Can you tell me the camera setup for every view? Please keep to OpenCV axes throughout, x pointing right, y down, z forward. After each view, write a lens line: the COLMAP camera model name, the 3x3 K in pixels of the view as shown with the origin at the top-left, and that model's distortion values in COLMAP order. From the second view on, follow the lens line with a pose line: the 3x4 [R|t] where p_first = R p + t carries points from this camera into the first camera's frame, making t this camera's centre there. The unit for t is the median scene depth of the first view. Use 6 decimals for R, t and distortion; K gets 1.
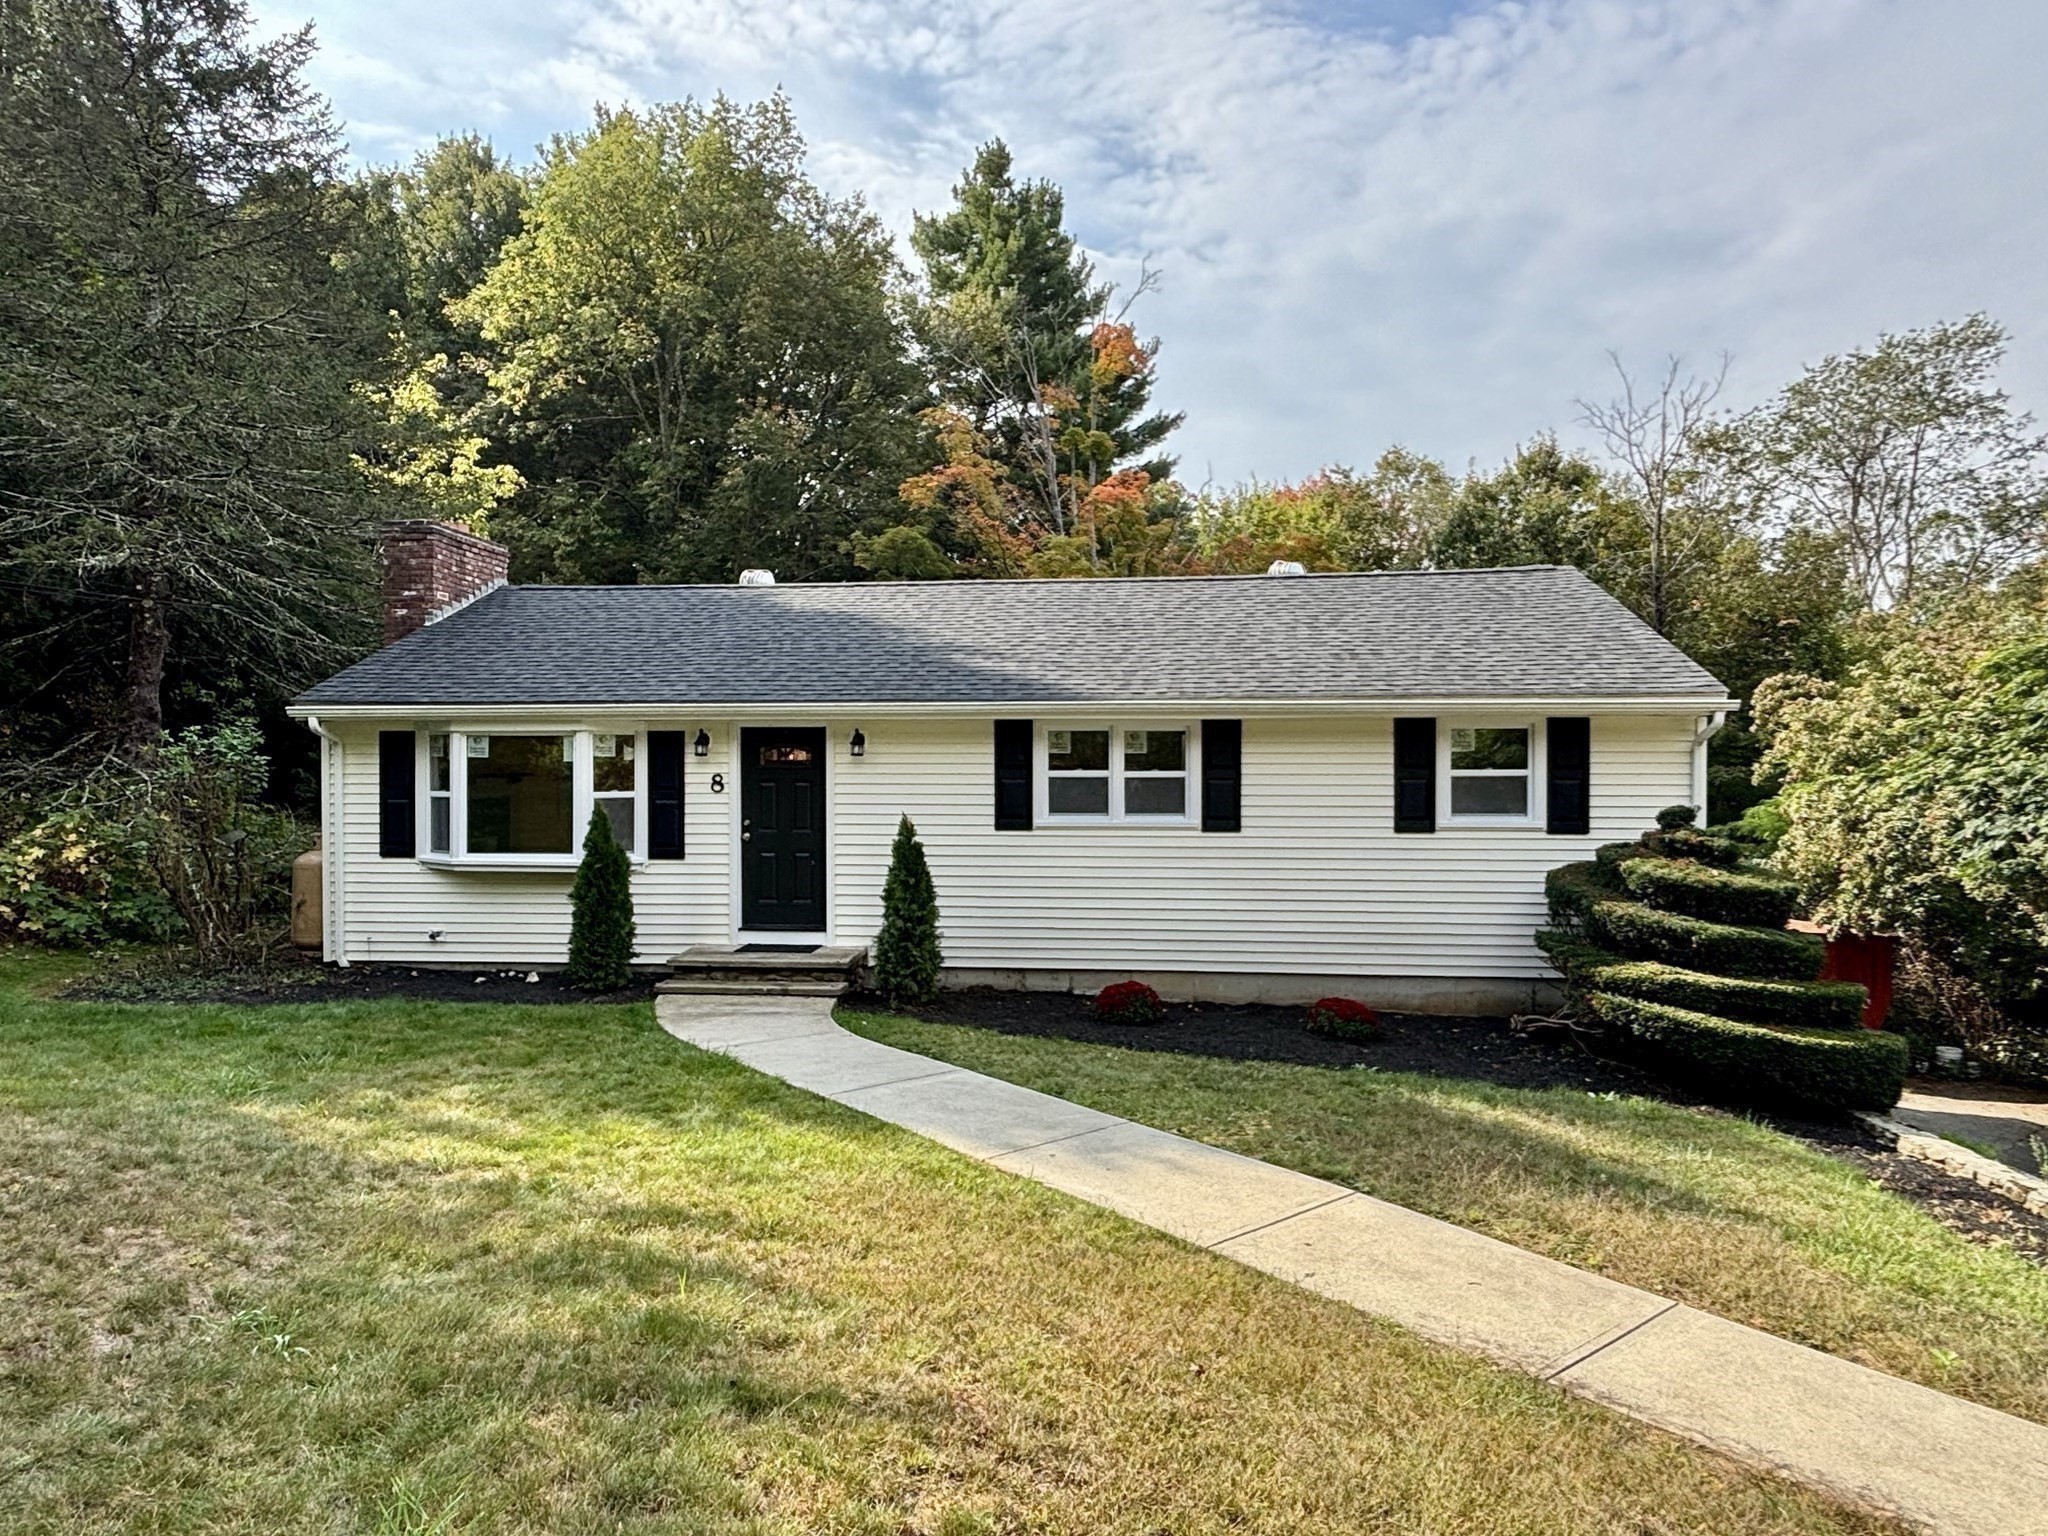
lens RADIAL K [[1295.0, 0, 1024.5], [0, 1295.0, 777.4], [0, 0, 1]] dist [0.001689, -0.000512]
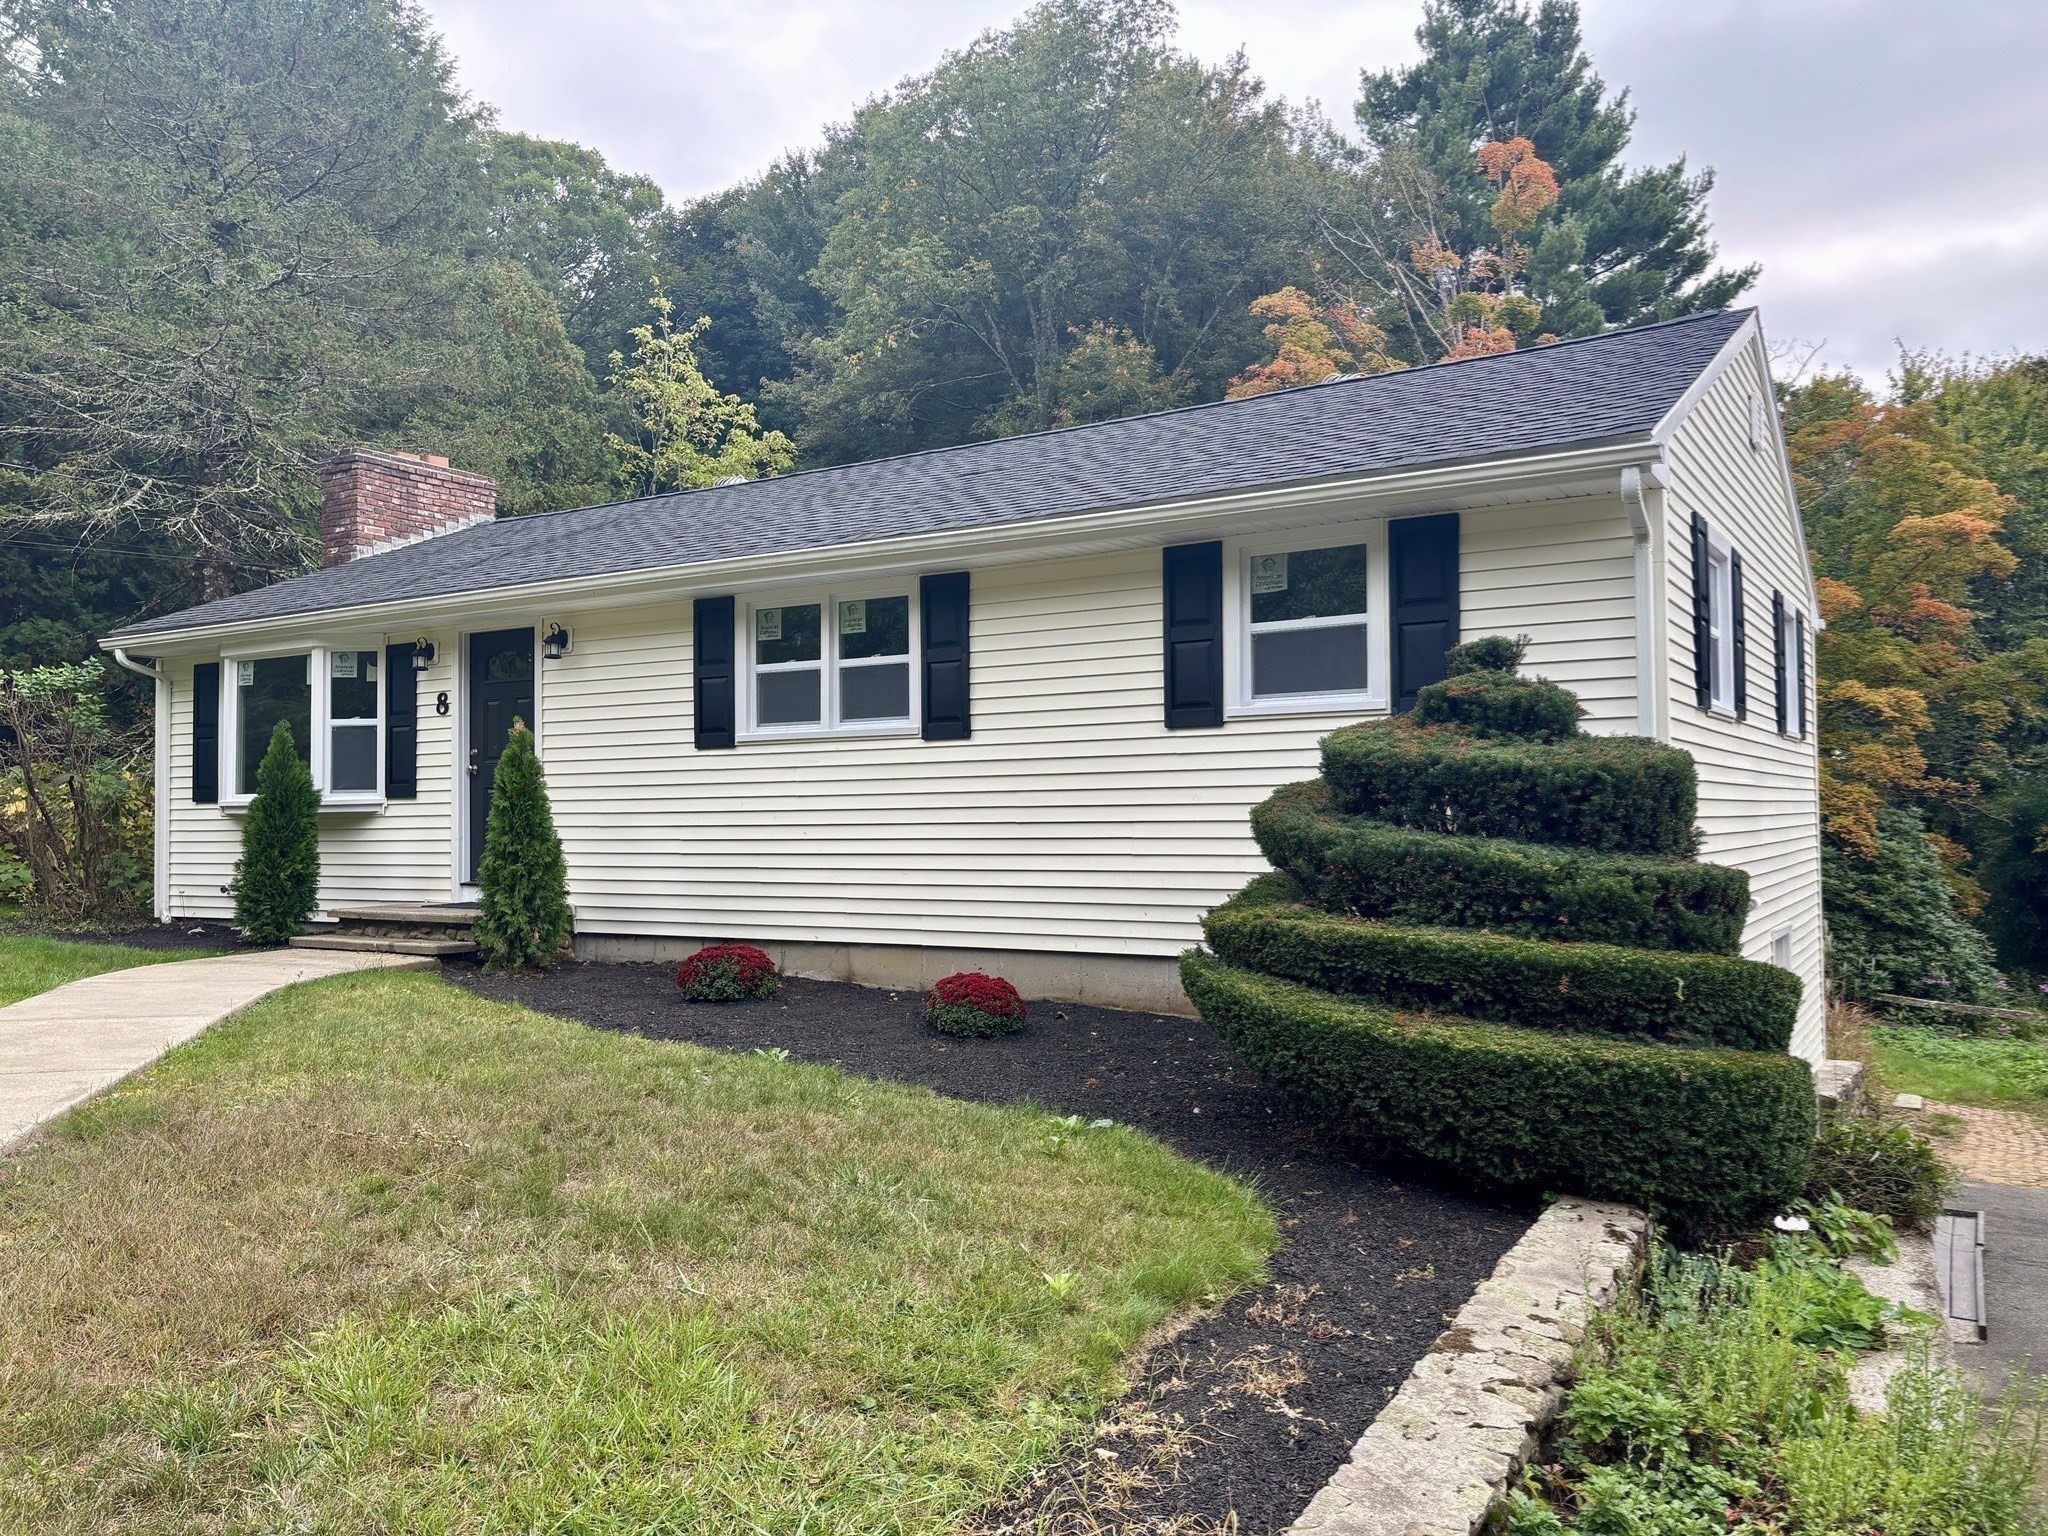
lens RADIAL K [[1538.9, 0, 1025.7], [0, 1538.9, 759.5], [0, 0, 1]] dist [0.023785, 0.002155]
pose [[0.897246, -0.025491, -0.440795, 0.534324], [0.007633, 0.999078, -0.042238, 0.085483], [0.441465, 0.034533, 0.896614, 0.293736]]
